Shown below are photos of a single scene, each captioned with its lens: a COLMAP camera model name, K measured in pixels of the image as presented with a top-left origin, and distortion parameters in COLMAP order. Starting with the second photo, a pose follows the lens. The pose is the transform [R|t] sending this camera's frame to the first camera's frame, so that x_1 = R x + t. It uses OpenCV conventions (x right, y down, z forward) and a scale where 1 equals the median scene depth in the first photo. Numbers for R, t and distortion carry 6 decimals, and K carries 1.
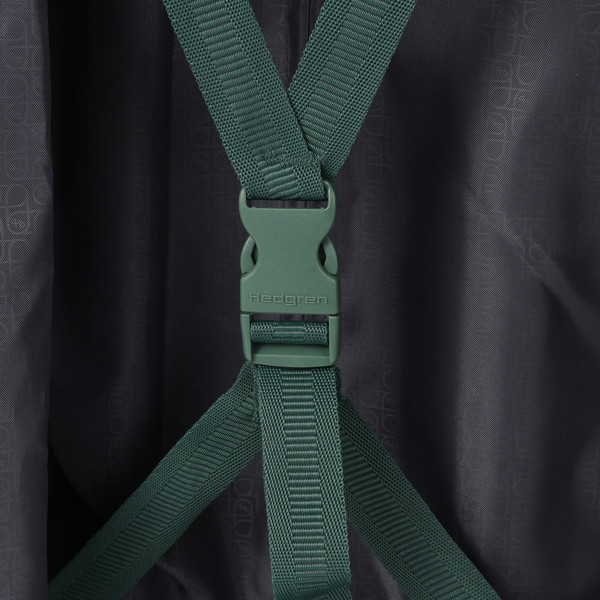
lens RADIAL K [[1689.6, 0, 300.0], [0, 1689.6, 300.0], [0, 0, 1]] dist [-0.041310, 0.544204]
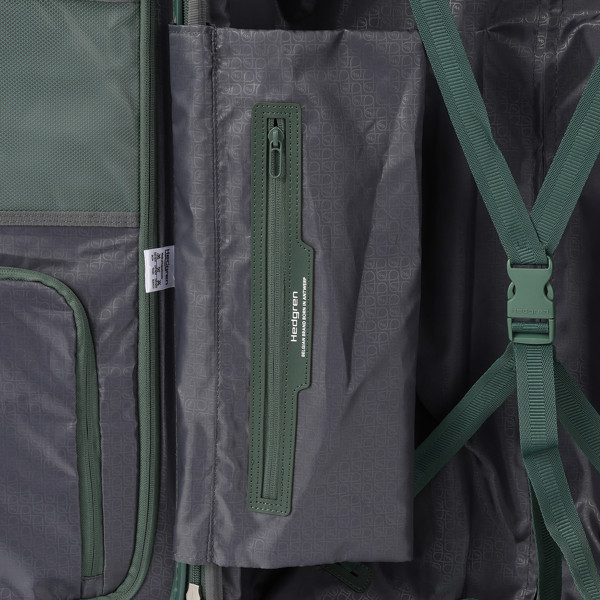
lens RADIAL K [[1396.5, 0, 300.0], [0, 1396.5, 300.0], [0, 0, 1]] dist [0.096833, -0.132267]
pose [[0.980122, 0.010682, -0.198109, 0.058245], [-0.021547, 0.998374, -0.052770, 0.084230], [0.197223, 0.055989, 0.978758, -0.785469]]
